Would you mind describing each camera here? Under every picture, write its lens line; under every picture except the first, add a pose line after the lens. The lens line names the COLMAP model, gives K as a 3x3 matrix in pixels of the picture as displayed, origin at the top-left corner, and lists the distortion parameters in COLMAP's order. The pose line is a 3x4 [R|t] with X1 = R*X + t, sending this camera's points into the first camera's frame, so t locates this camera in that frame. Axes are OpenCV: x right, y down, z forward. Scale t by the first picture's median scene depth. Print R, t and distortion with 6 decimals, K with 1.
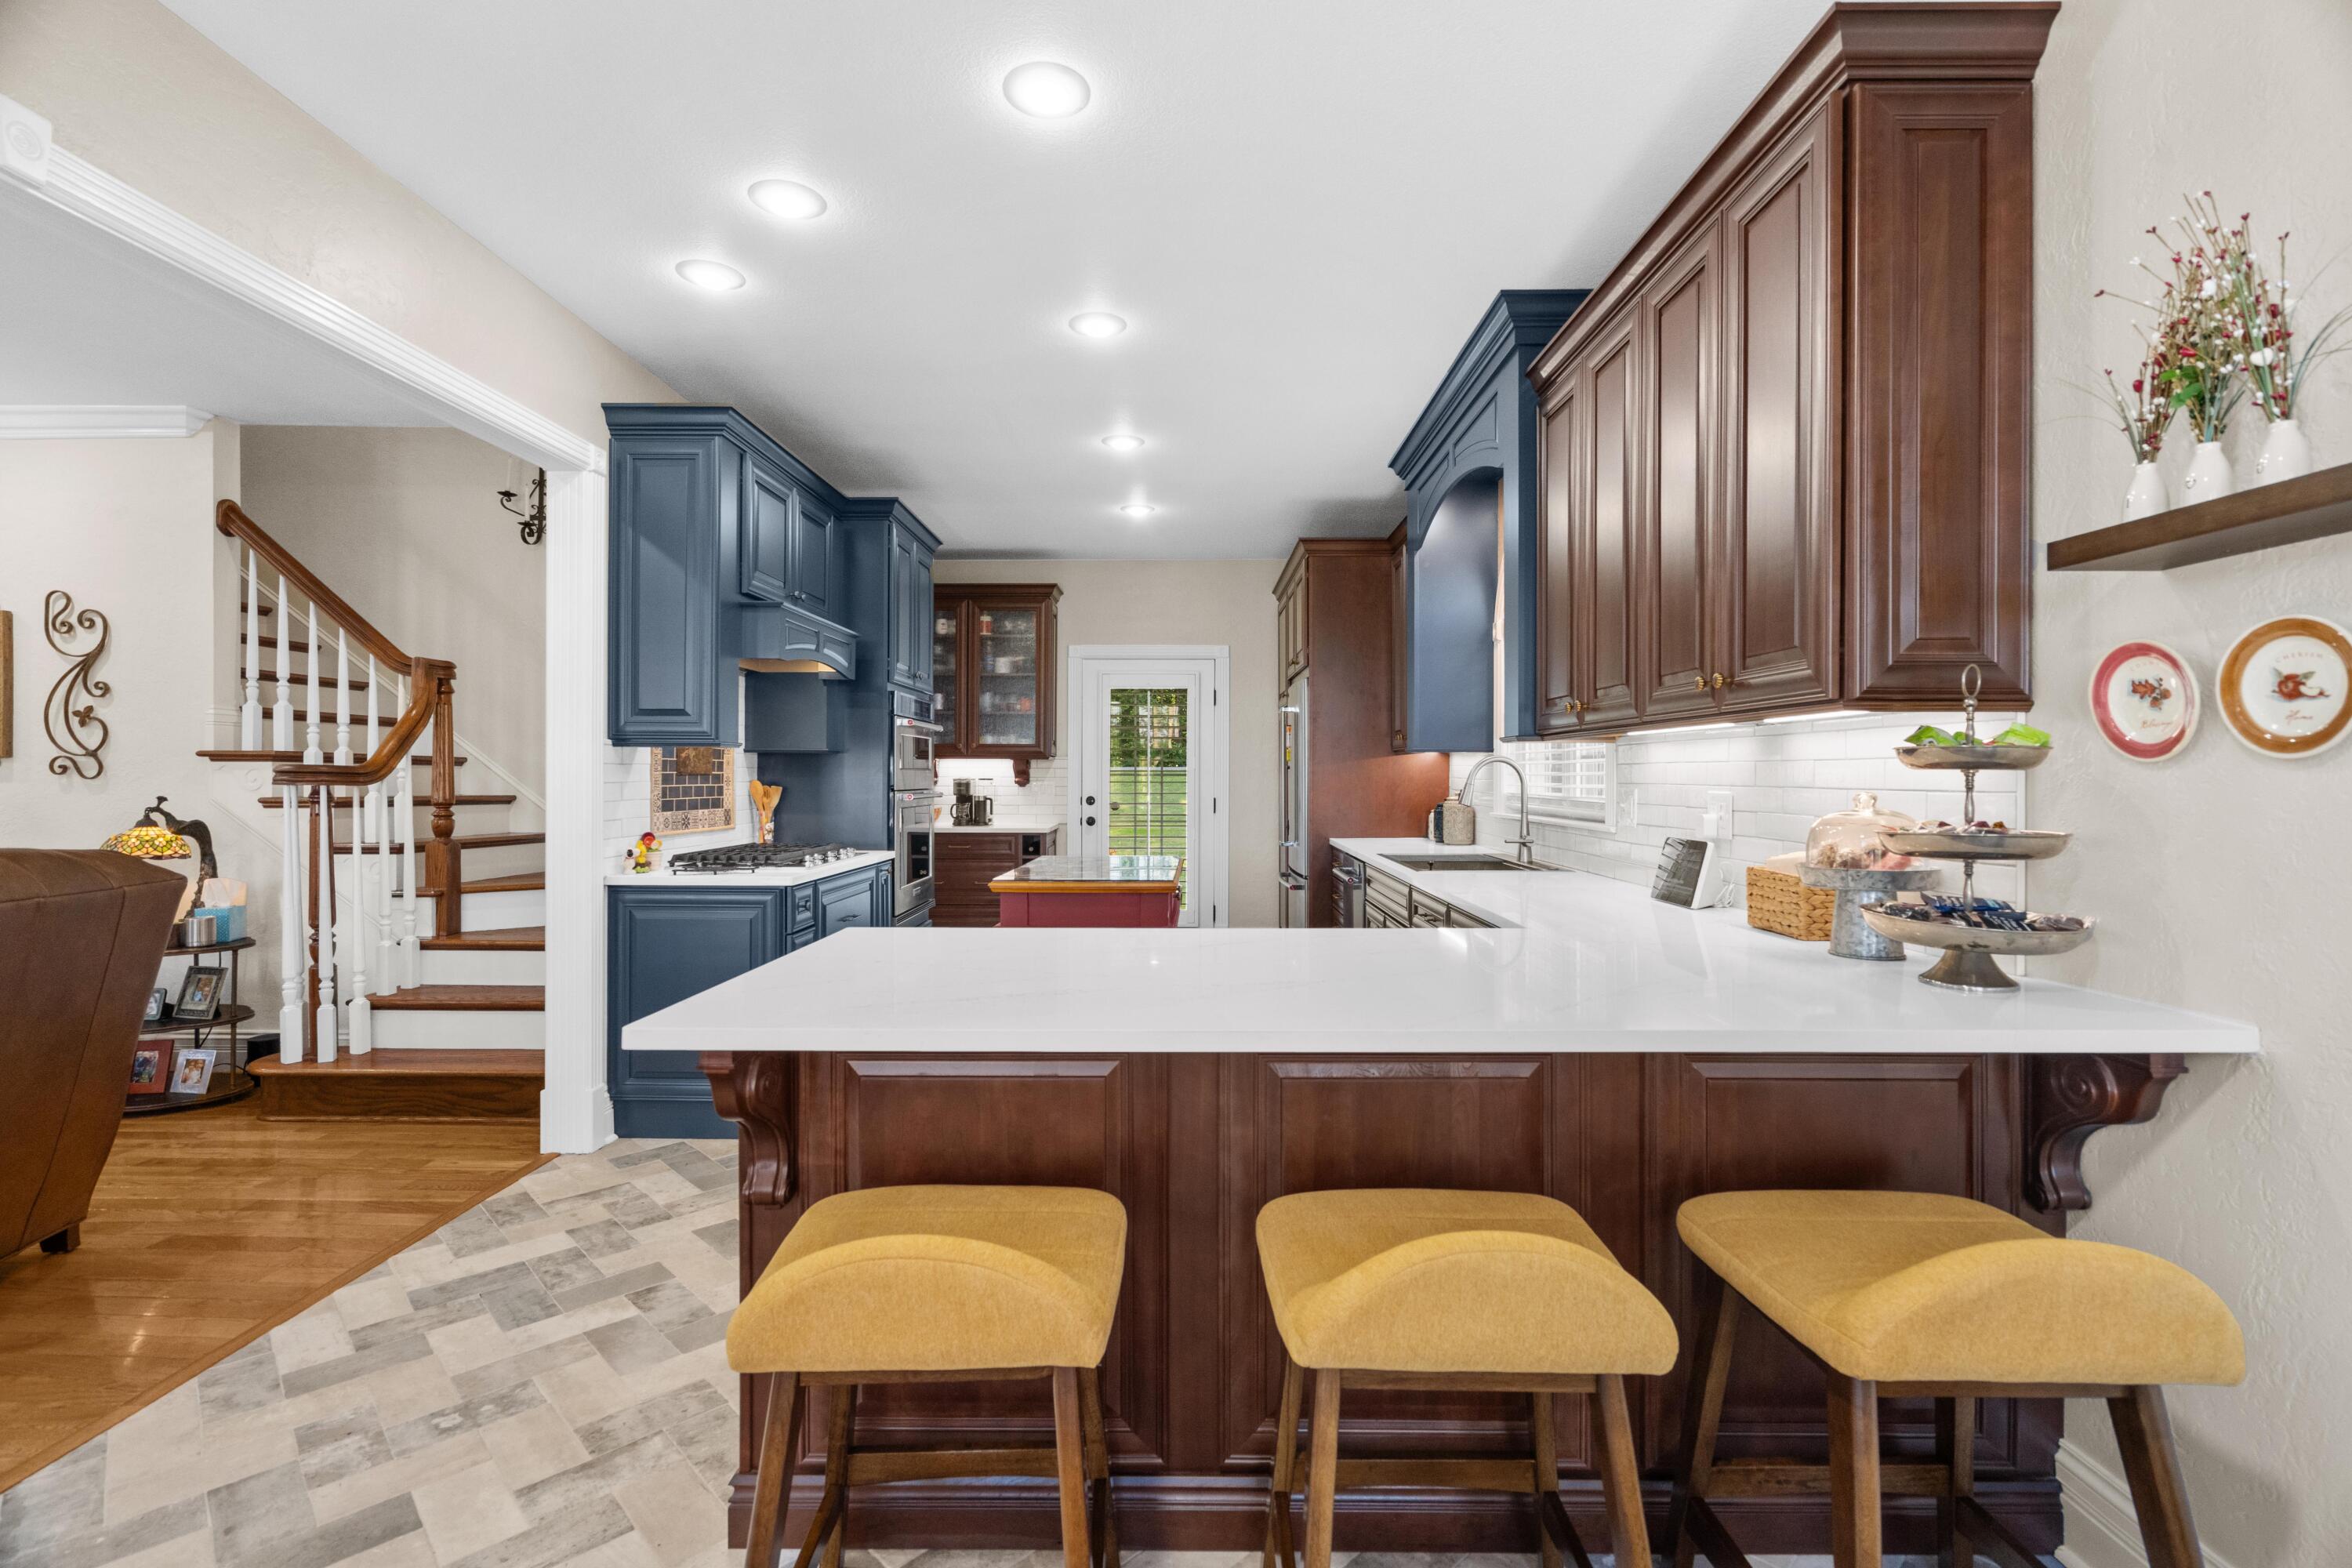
lens RADIAL K [[1062.7, 0, 1180.5], [0, 1062.7, 775.9], [0, 0, 1]] dist [-0.011067, 0.004495]
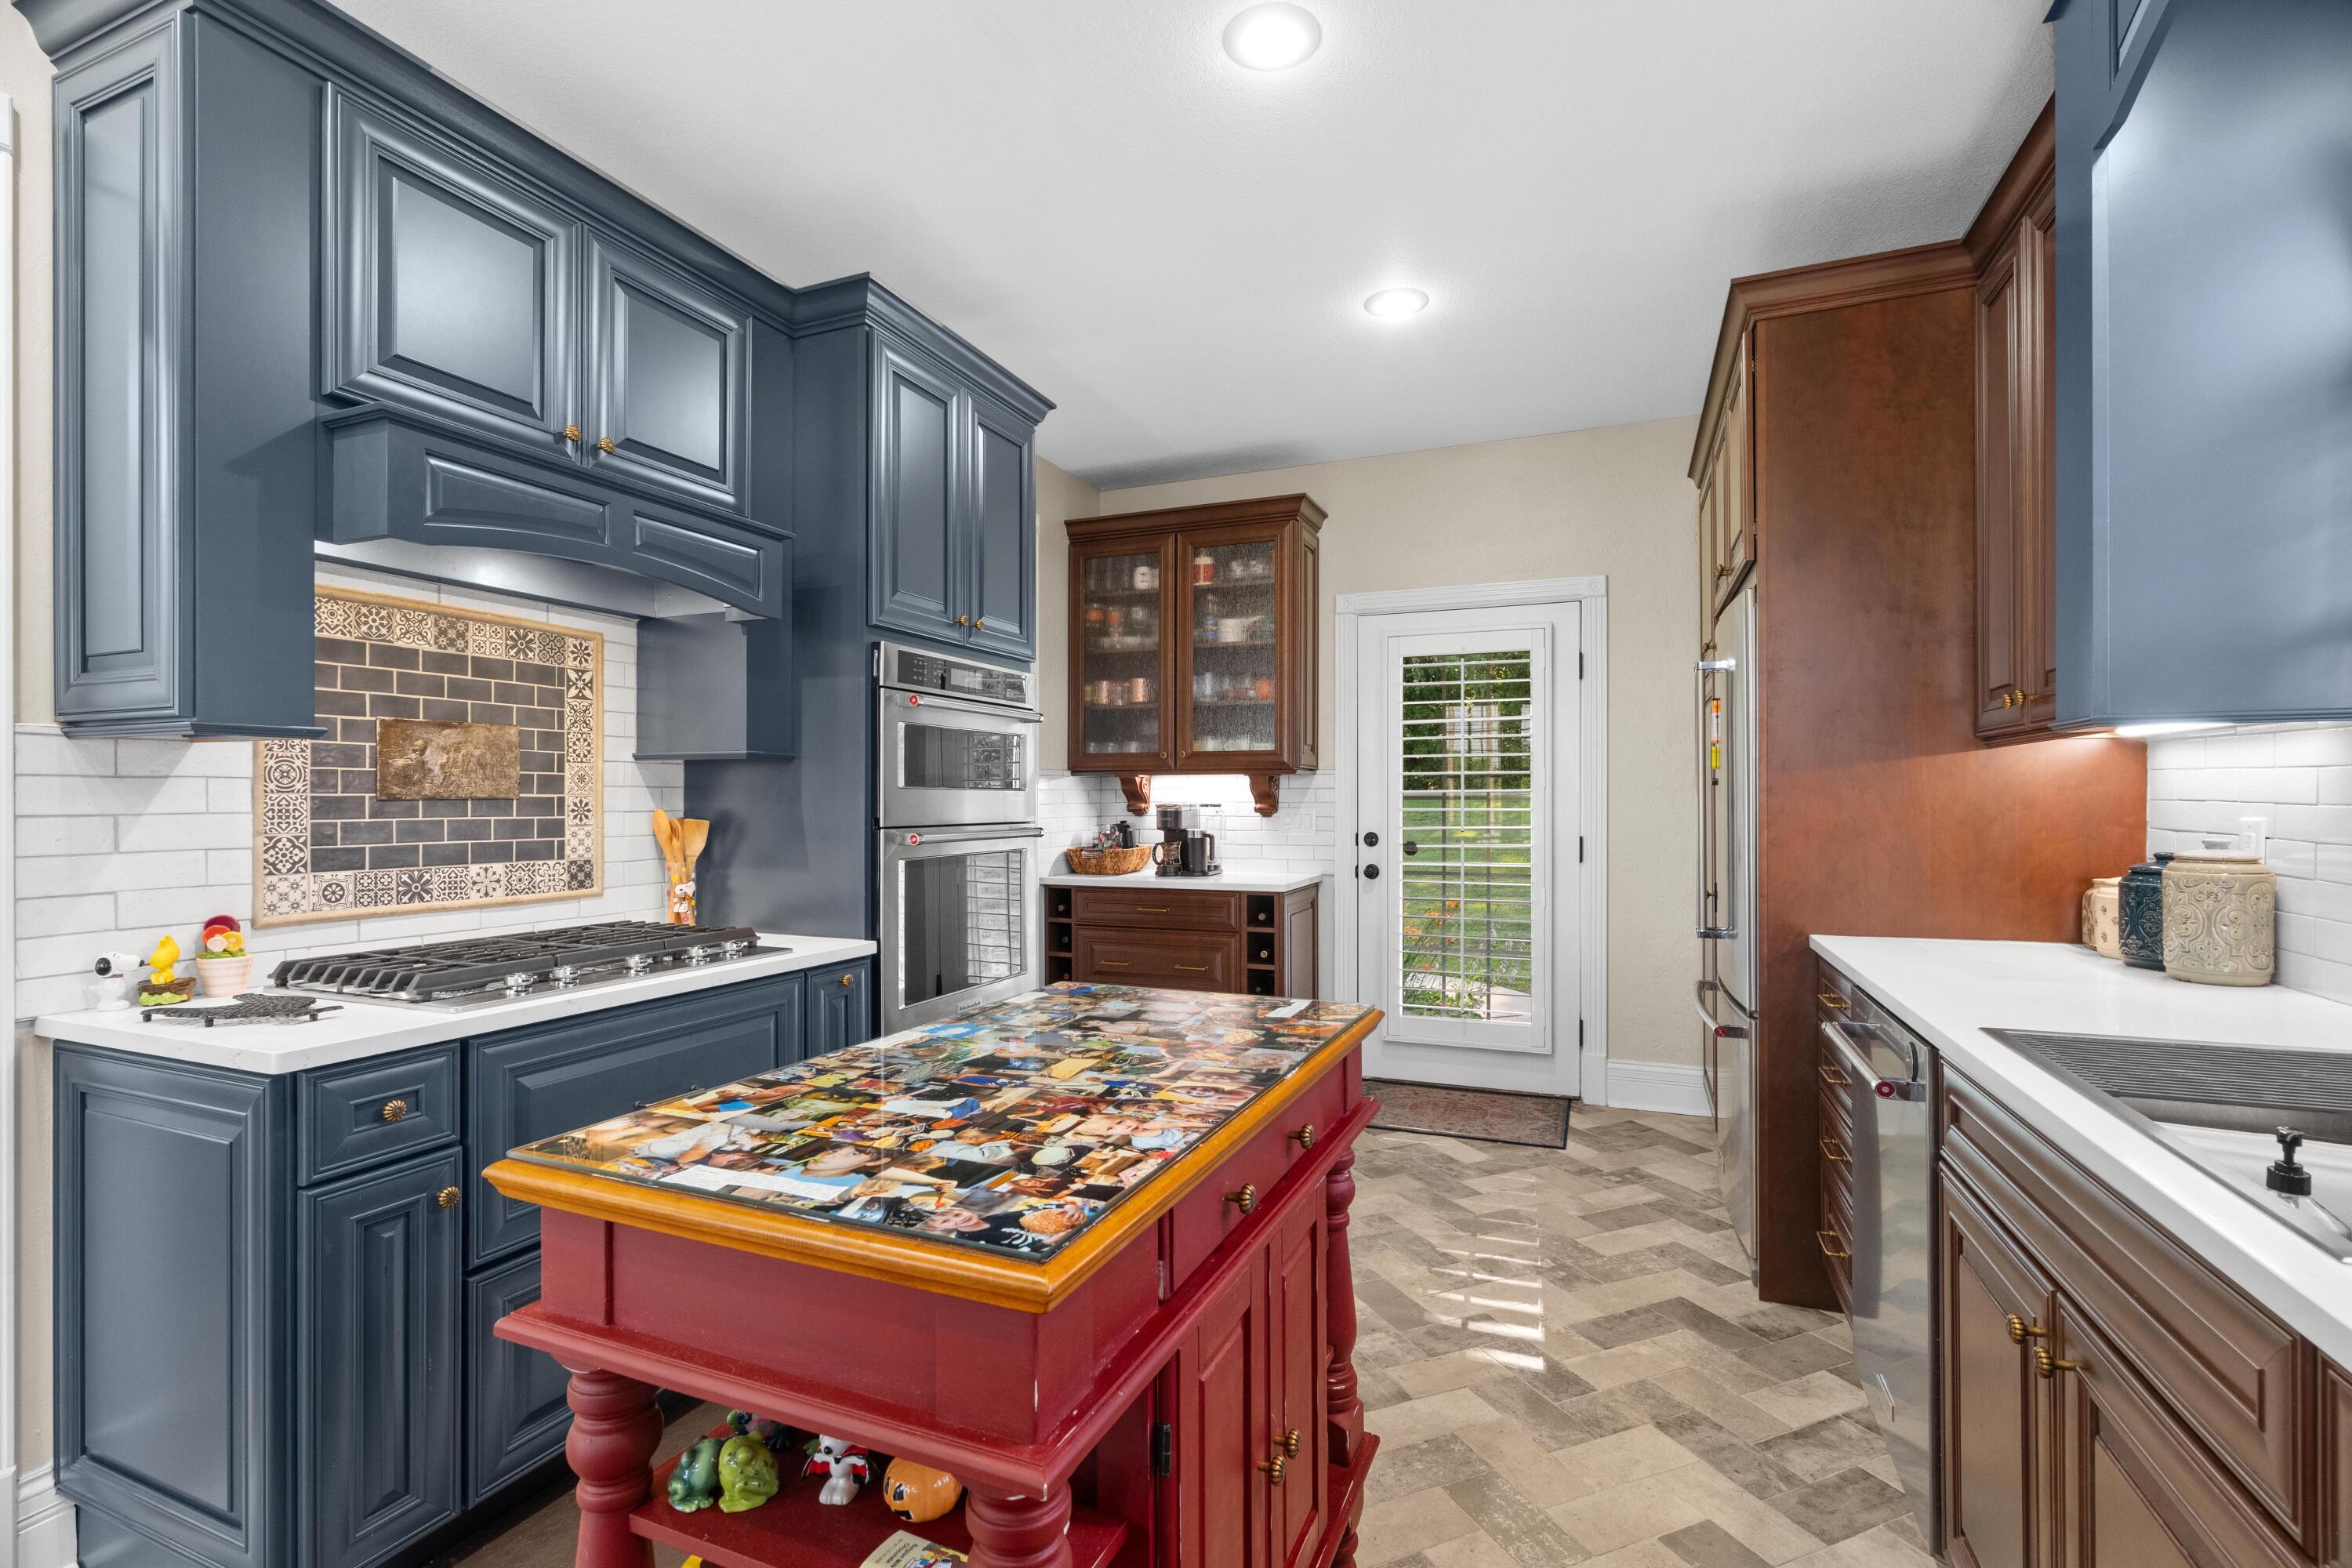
lens RADIAL K [[1062.7, 0, 1172.8], [0, 1062.7, 804.8], [0, 0, 1]] dist [-0.011067, 0.004495]
pose [[0.923764, -0.002580, -0.382954, 0.080578], [0.003718, 0.999991, 0.002231, 0.001822], [0.382945, -0.003485, 0.923765, 0.618968]]
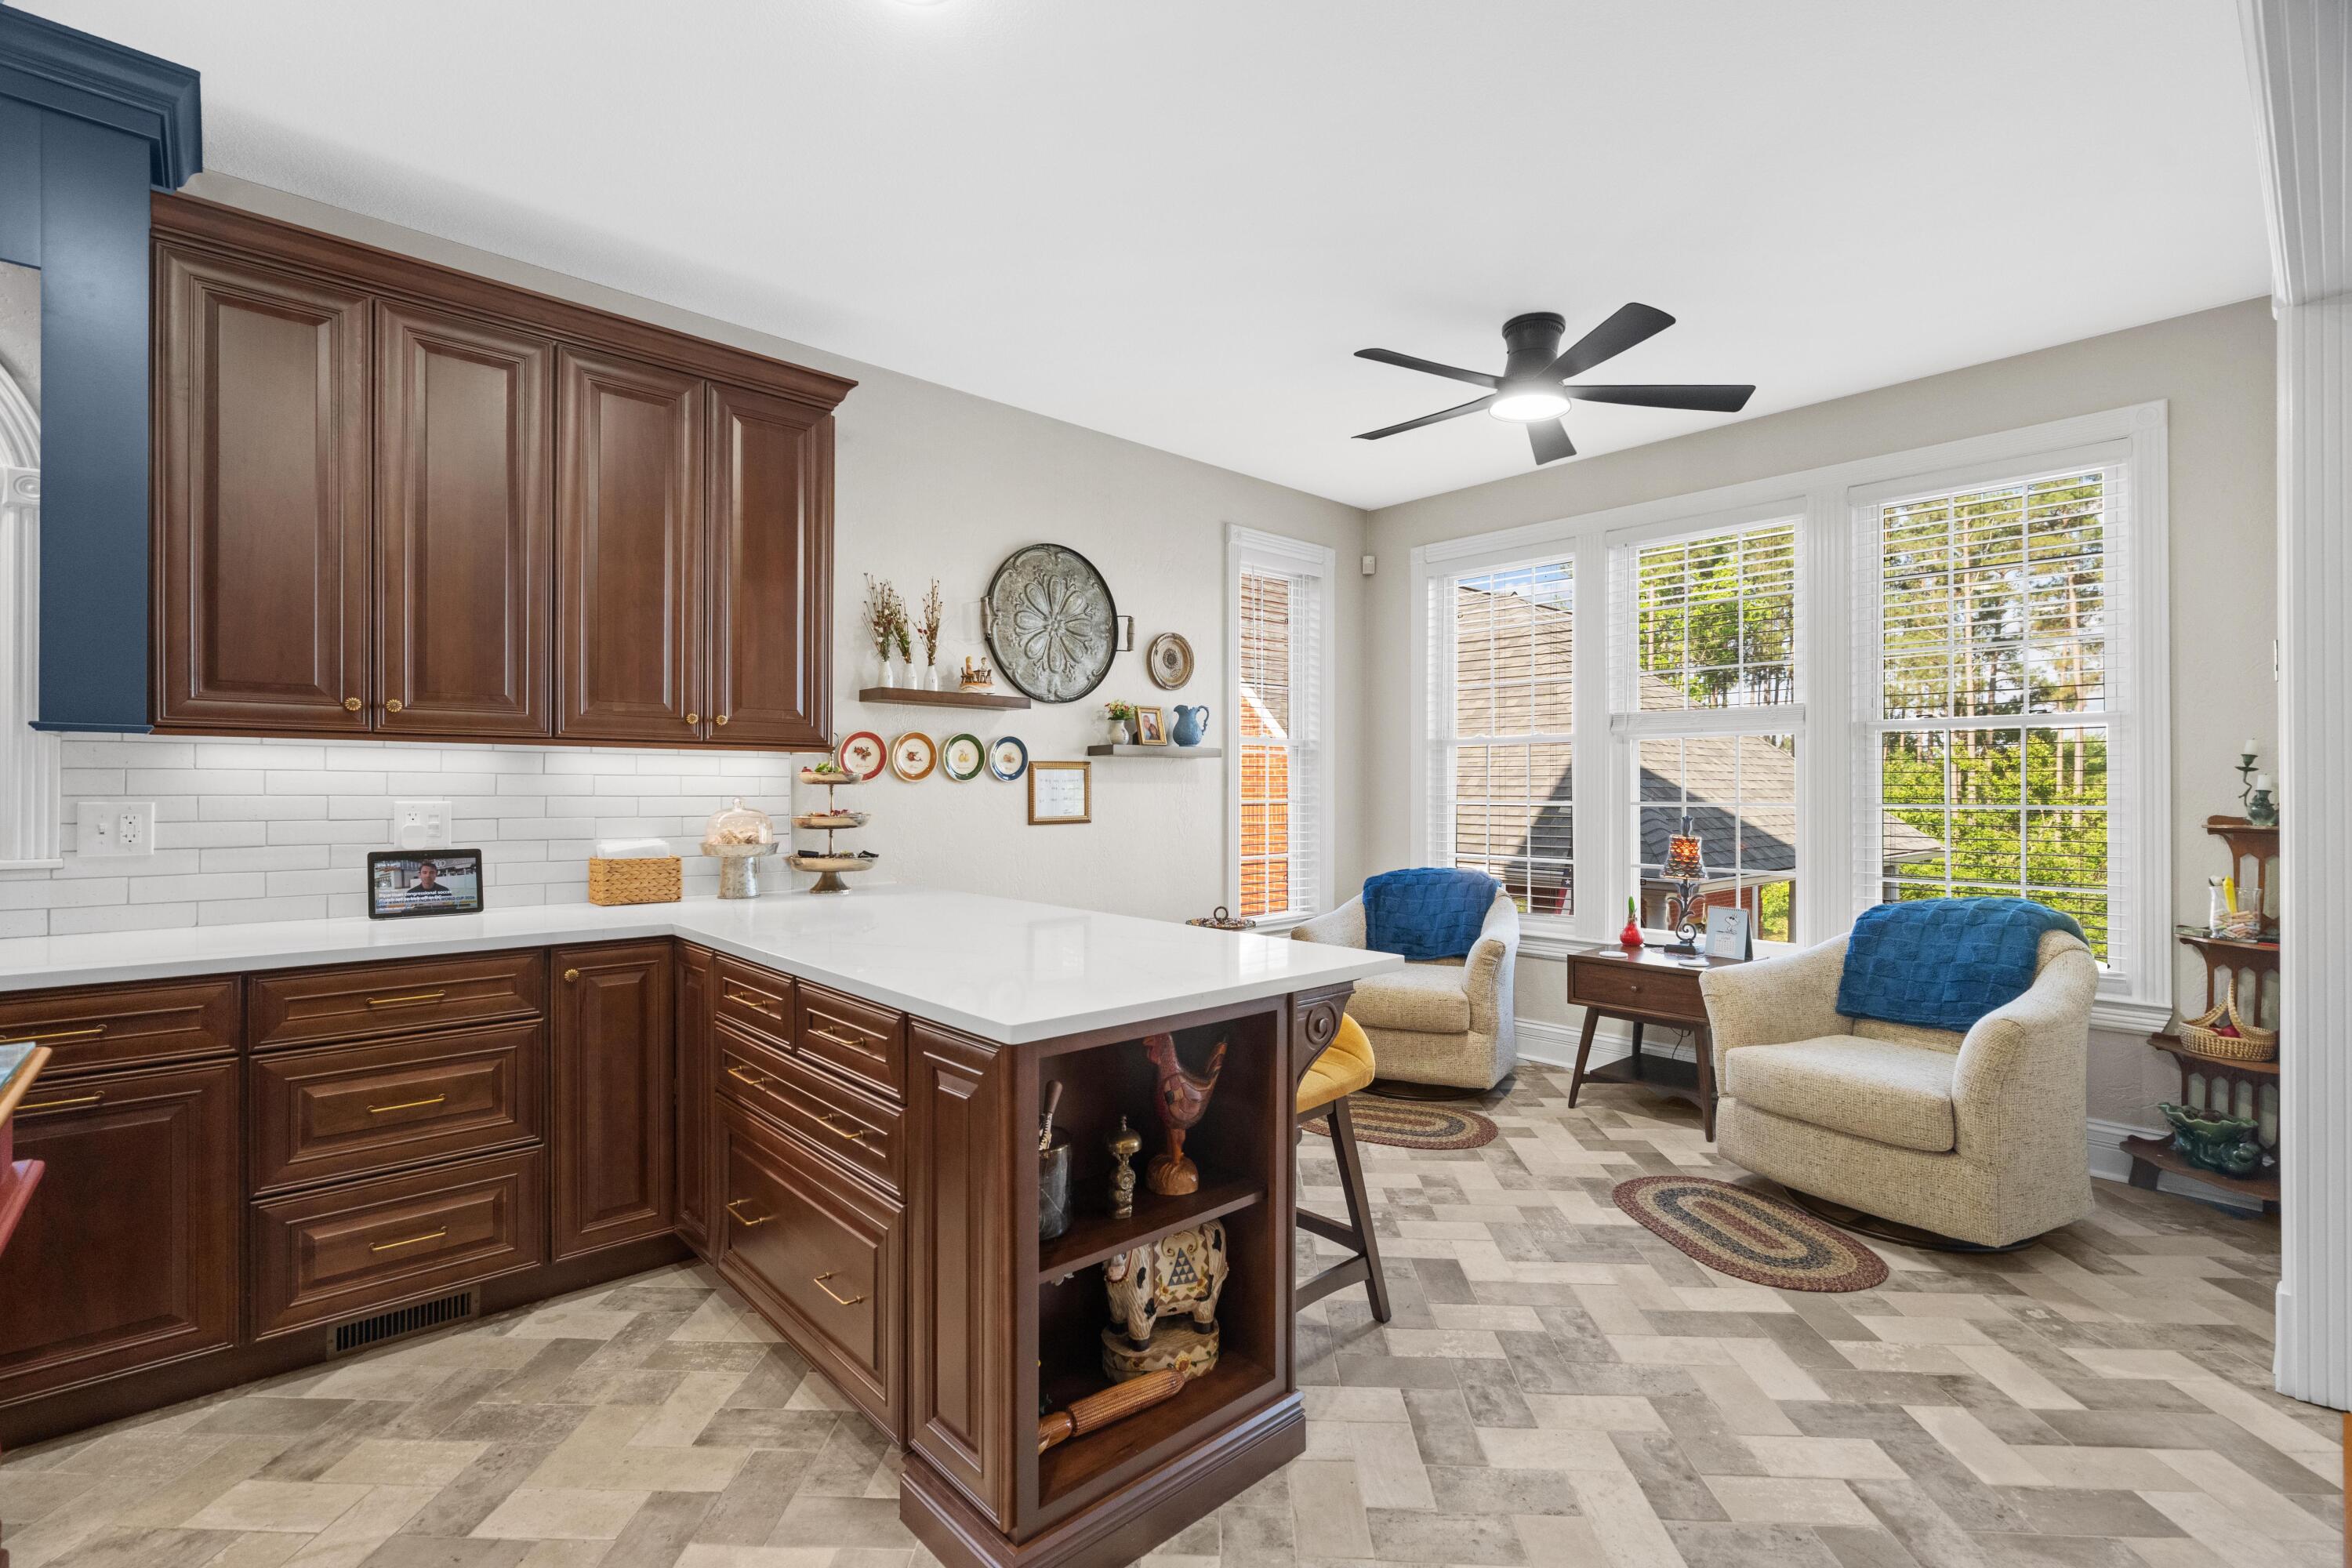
lens RADIAL K [[1062.7, 0, 1164.0], [0, 1062.7, 784.9], [0, 0, 1]] dist [-0.011067, 0.004495]
pose [[-0.672890, -0.000450, 0.739742, -0.452942], [-0.004209, 0.999986, -0.003220, -0.000789], [-0.739730, -0.005280, -0.672883, 0.730625]]
